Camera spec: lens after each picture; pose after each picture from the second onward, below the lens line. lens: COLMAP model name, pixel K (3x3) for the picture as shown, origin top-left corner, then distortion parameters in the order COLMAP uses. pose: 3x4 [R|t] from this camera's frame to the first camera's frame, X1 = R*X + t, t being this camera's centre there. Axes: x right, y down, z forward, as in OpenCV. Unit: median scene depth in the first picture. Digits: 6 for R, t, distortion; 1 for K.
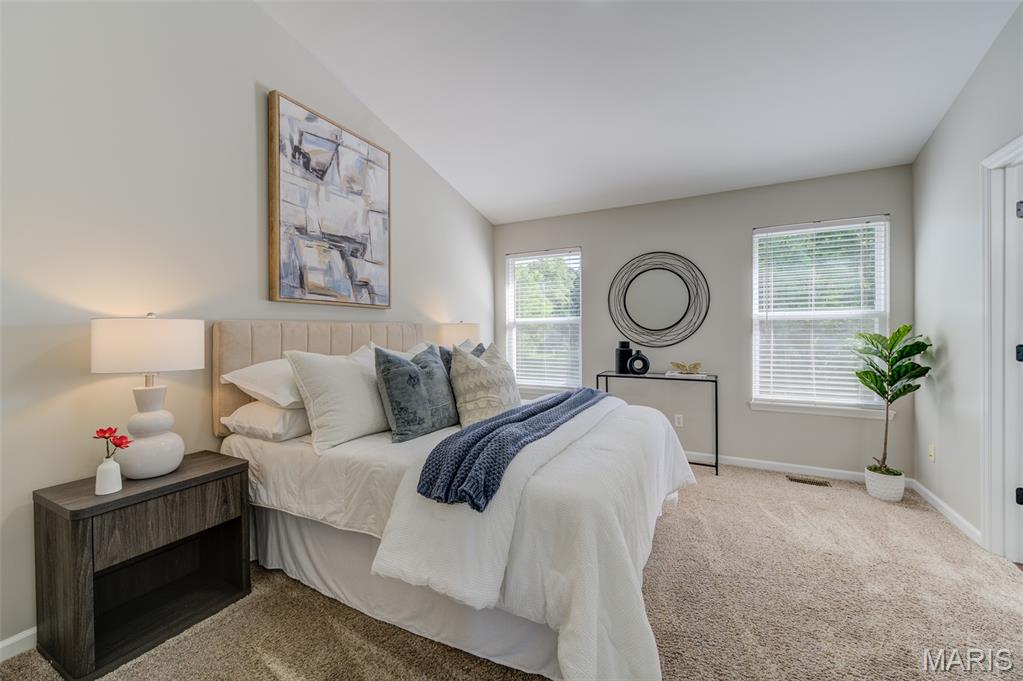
lens RADIAL K [[410.5, 0, 514.5], [0, 410.5, 334.9], [0, 0, 1]] dist [0.006467, -0.001888]
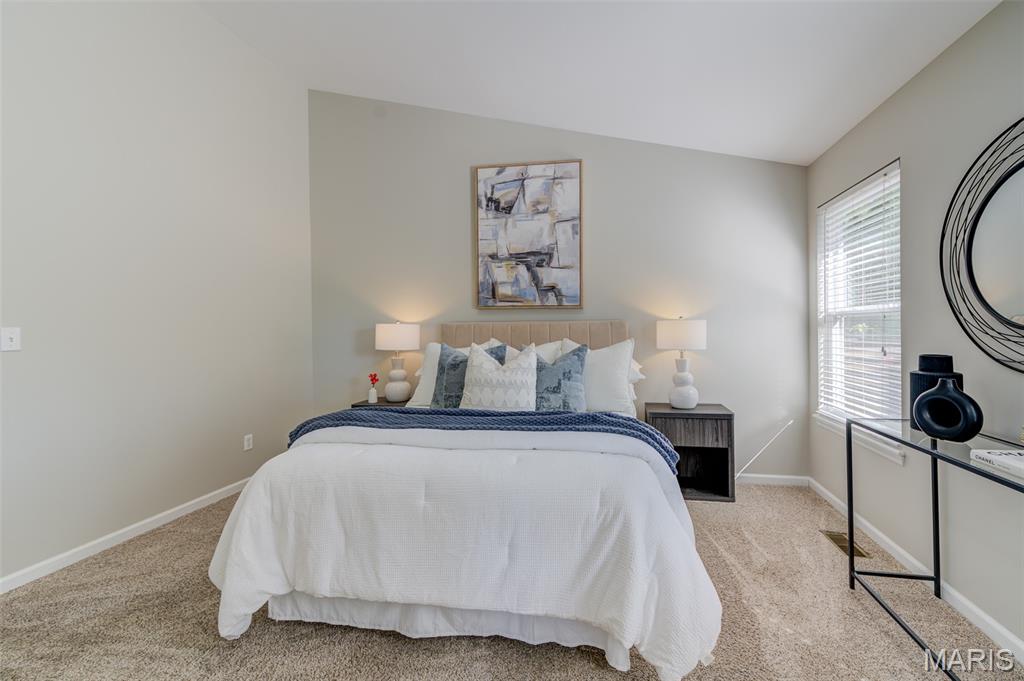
lens RADIAL K [[416.9, 0, 512.9], [0, 416.9, 339.3], [0, 0, 1]] dist [0.006977, -0.001830]
pose [[0.289270, 0.014357, -0.957140, 0.761686], [-0.006189, 0.999895, 0.013128, 0.004625], [0.957228, 0.002126, 0.289328, 0.589989]]
